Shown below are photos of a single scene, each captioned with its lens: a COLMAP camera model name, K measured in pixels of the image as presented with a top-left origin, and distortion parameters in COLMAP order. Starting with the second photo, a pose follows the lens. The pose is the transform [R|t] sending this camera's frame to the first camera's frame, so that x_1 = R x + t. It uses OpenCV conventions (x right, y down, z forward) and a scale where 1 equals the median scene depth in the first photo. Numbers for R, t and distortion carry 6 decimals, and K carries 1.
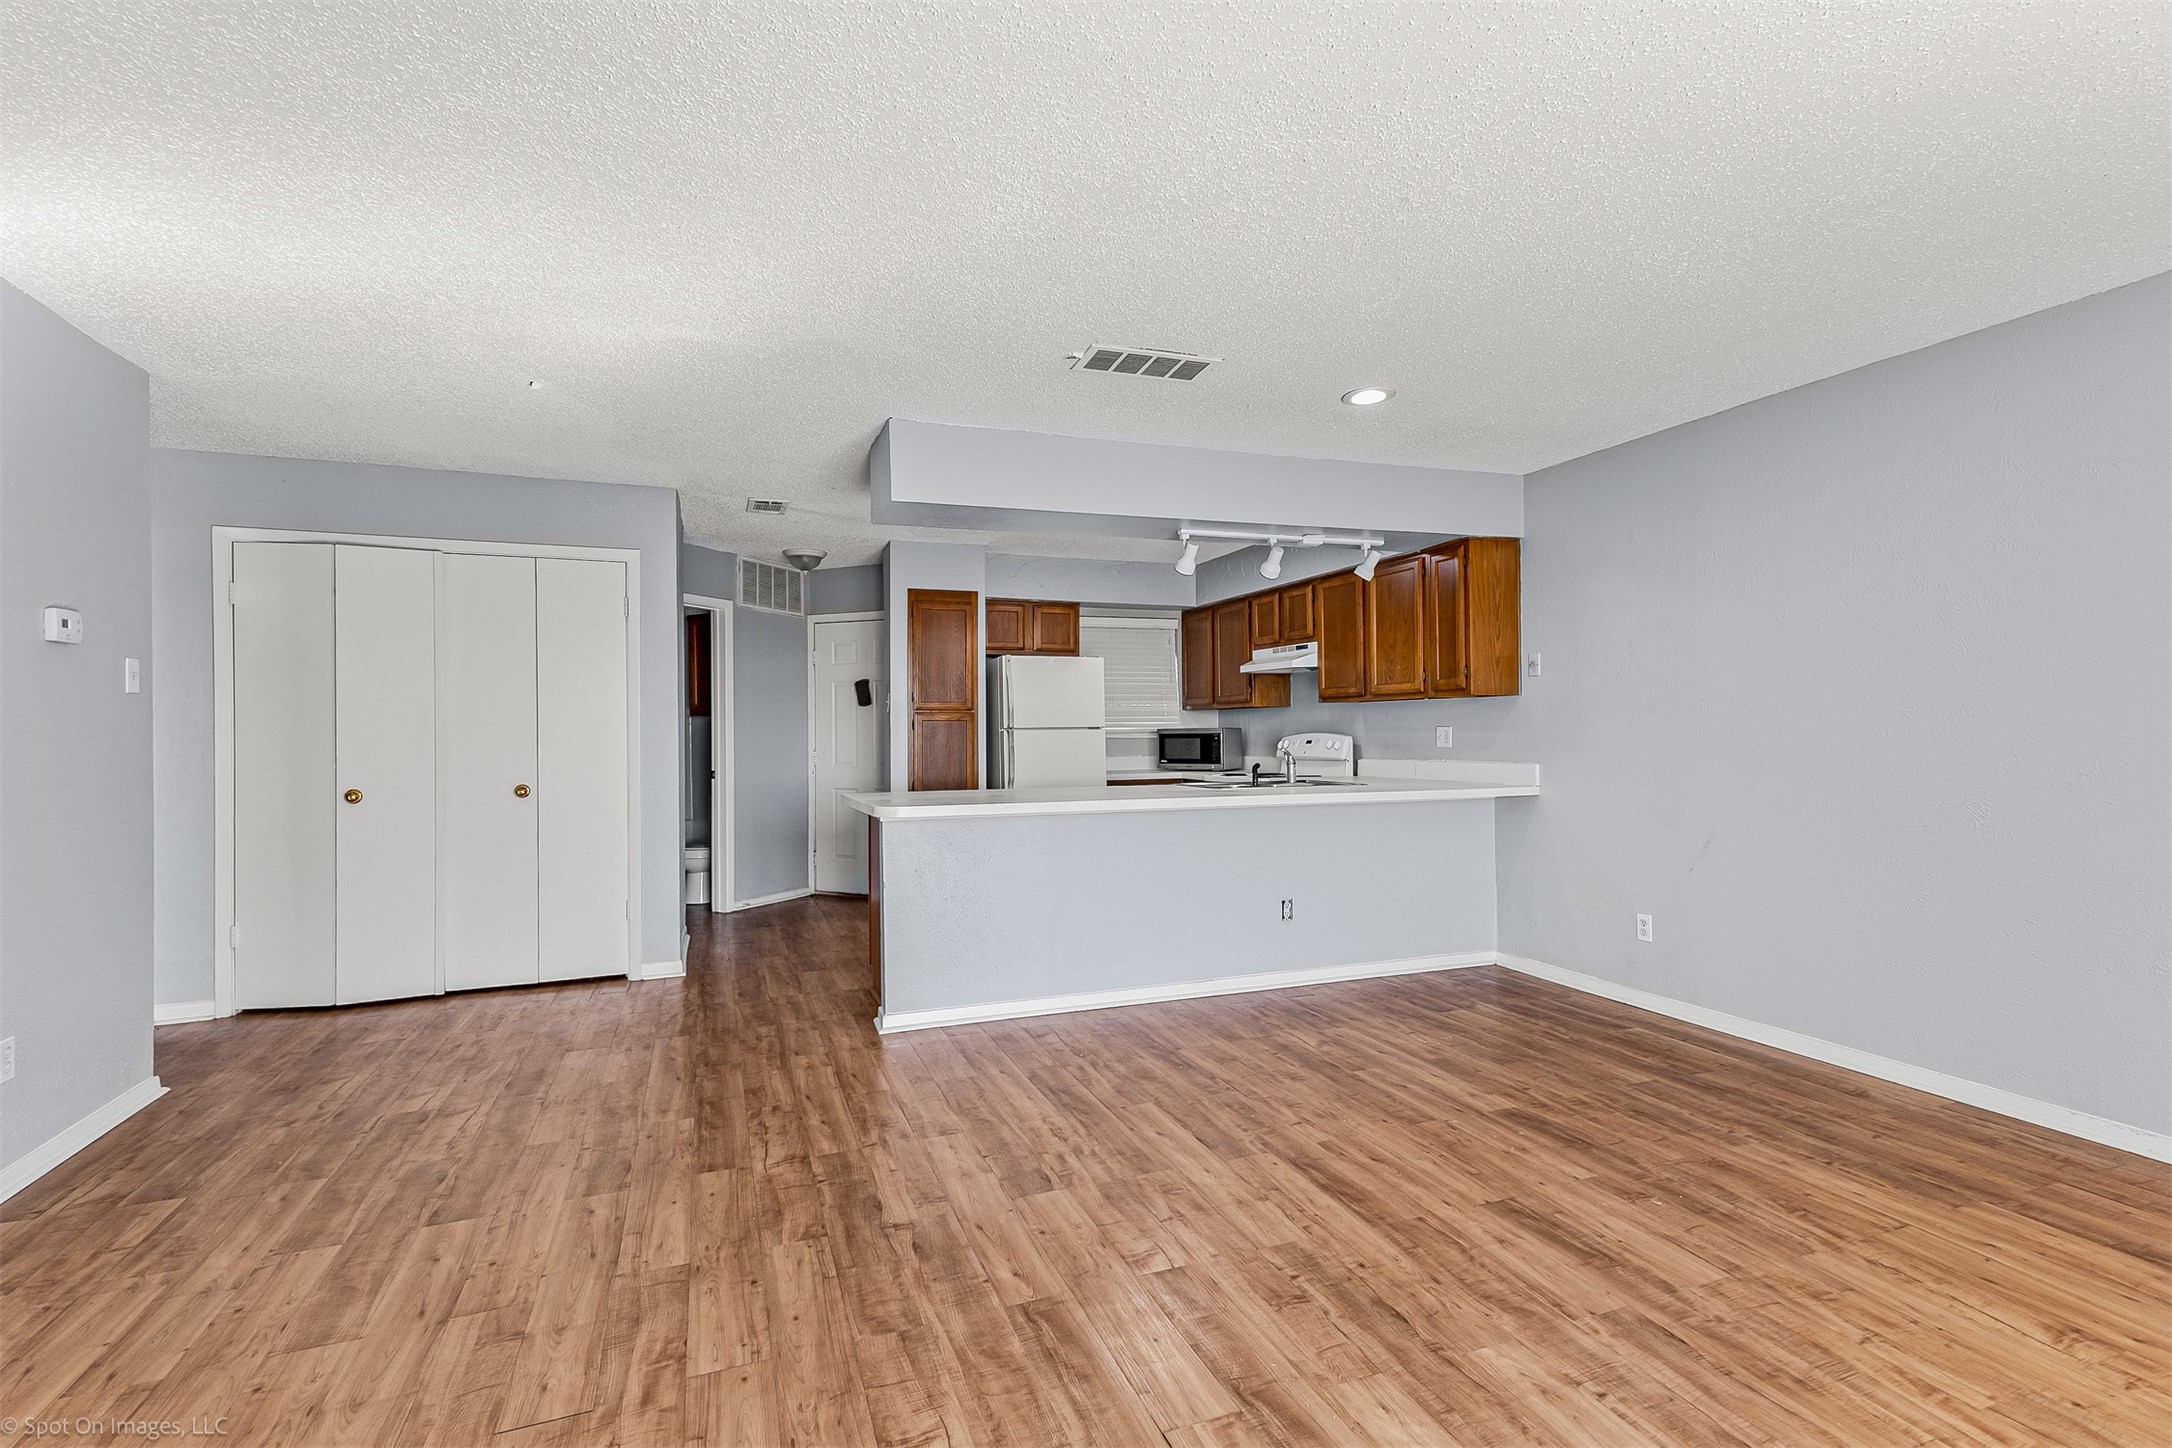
lens RADIAL K [[995.5, 0, 1084.8], [0, 995.5, 747.3], [0, 0, 1]] dist [0.014049, -0.003415]
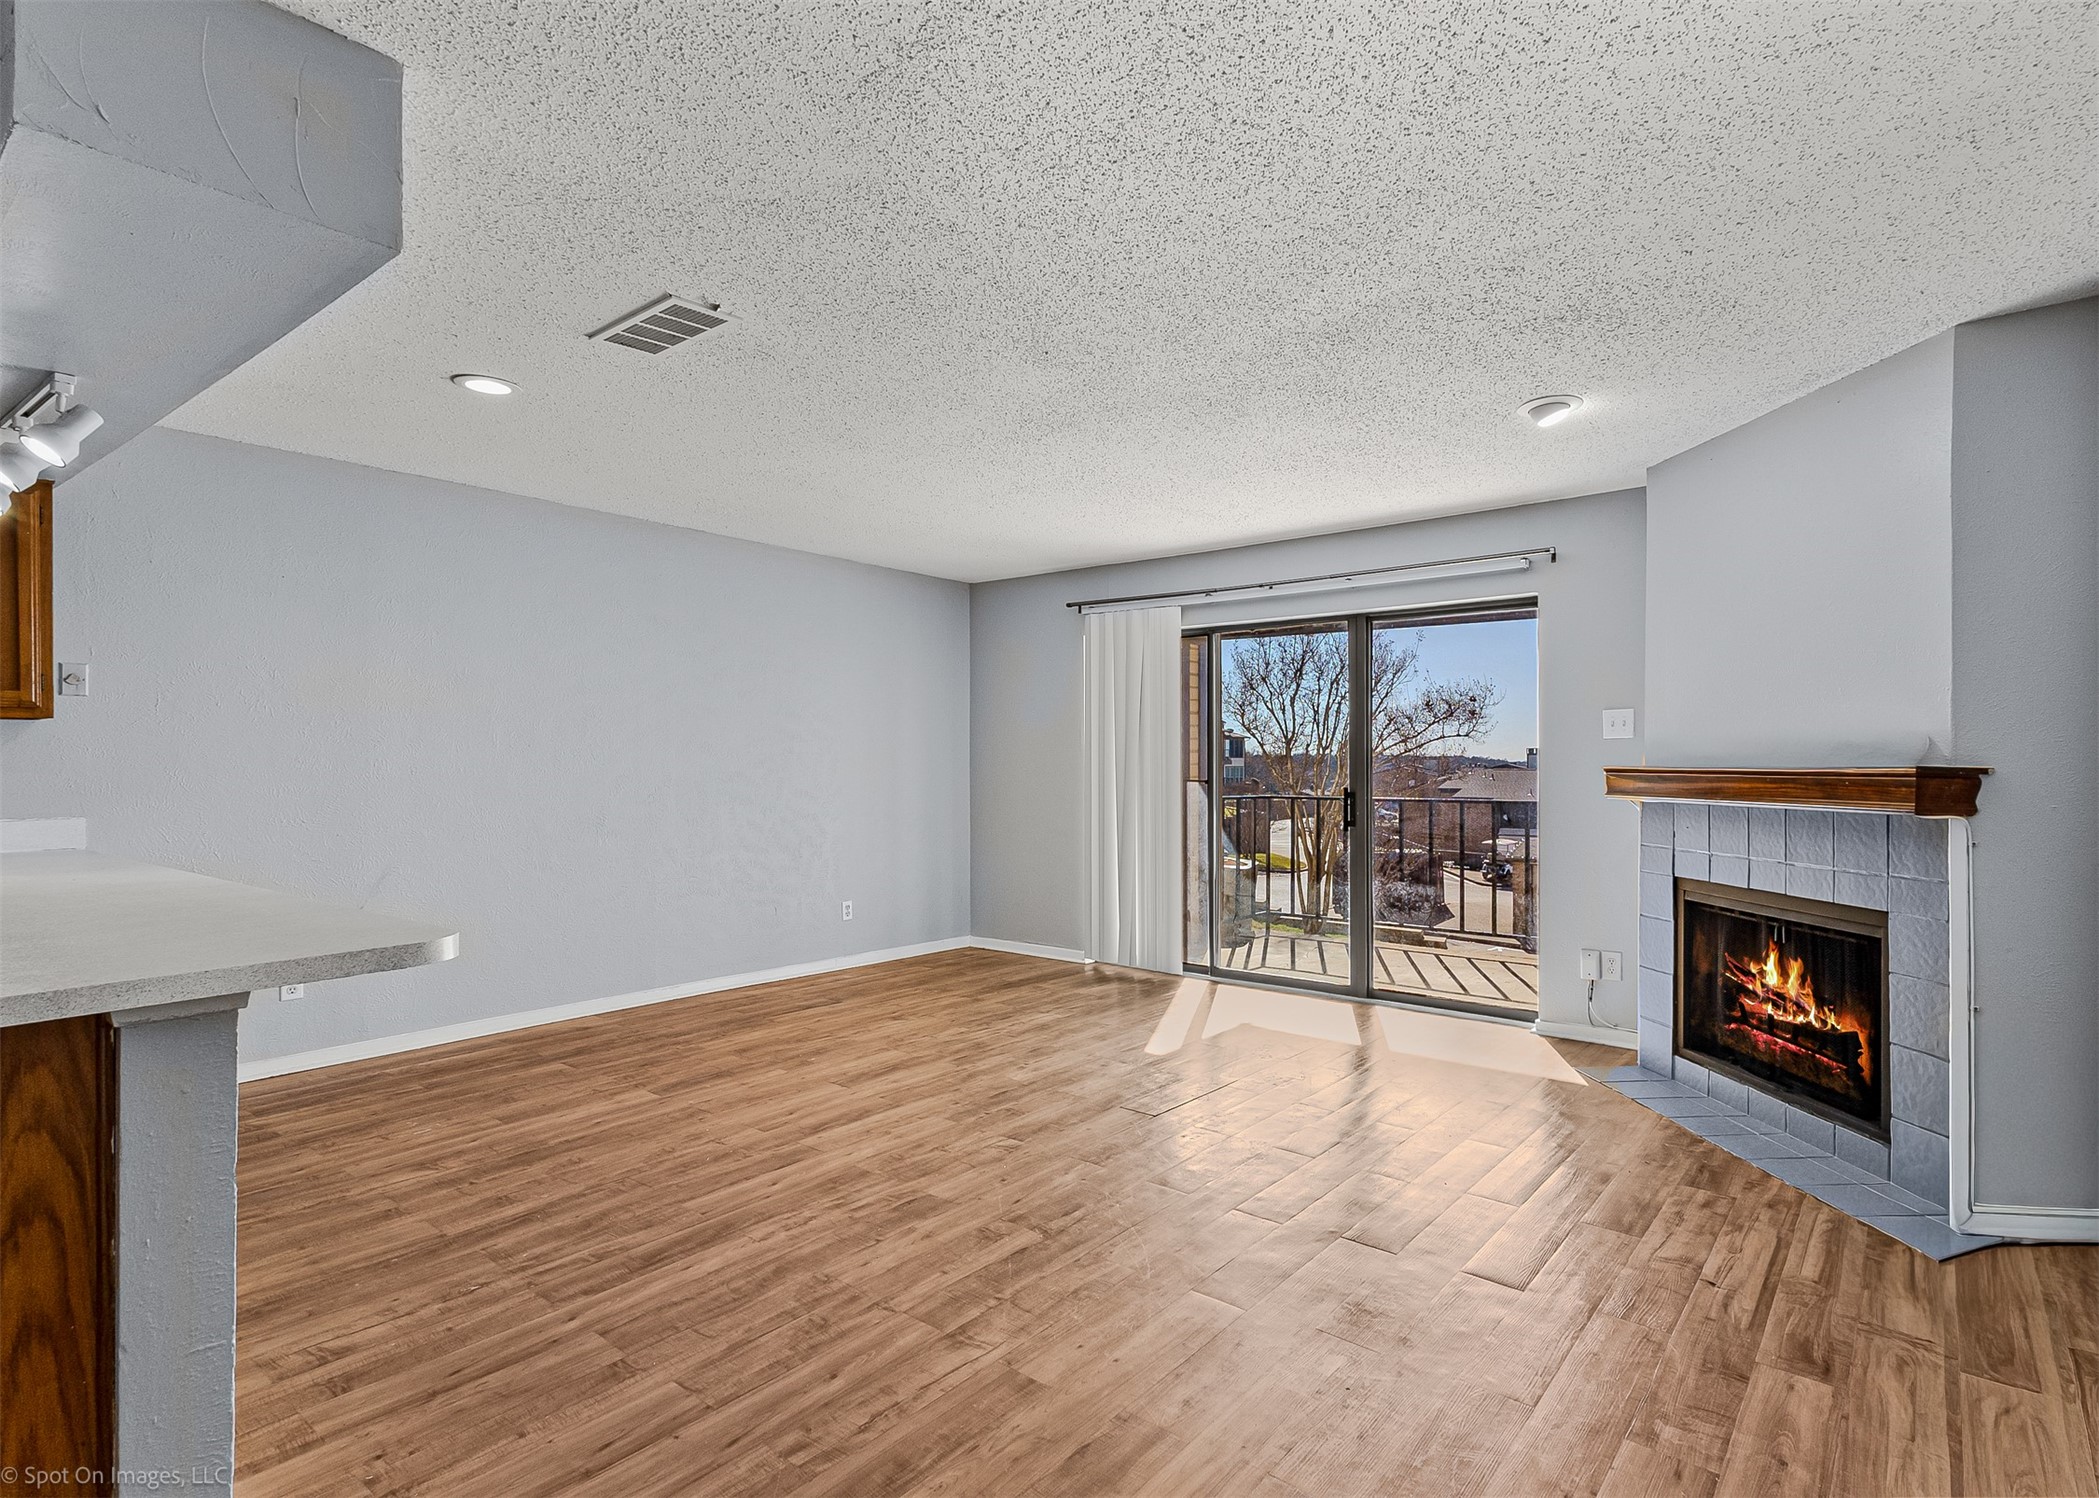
lens RADIAL K [[1062.3, 0, 1148.7], [0, 1062.3, 774.8], [0, 0, 1]] dist [0.004609, -0.001098]
pose [[-0.550665, -0.003195, 0.834720, -0.818817], [0.014883, 0.999796, 0.013645, -0.017434], [-0.834593, 0.019937, -0.550506, 1.037411]]
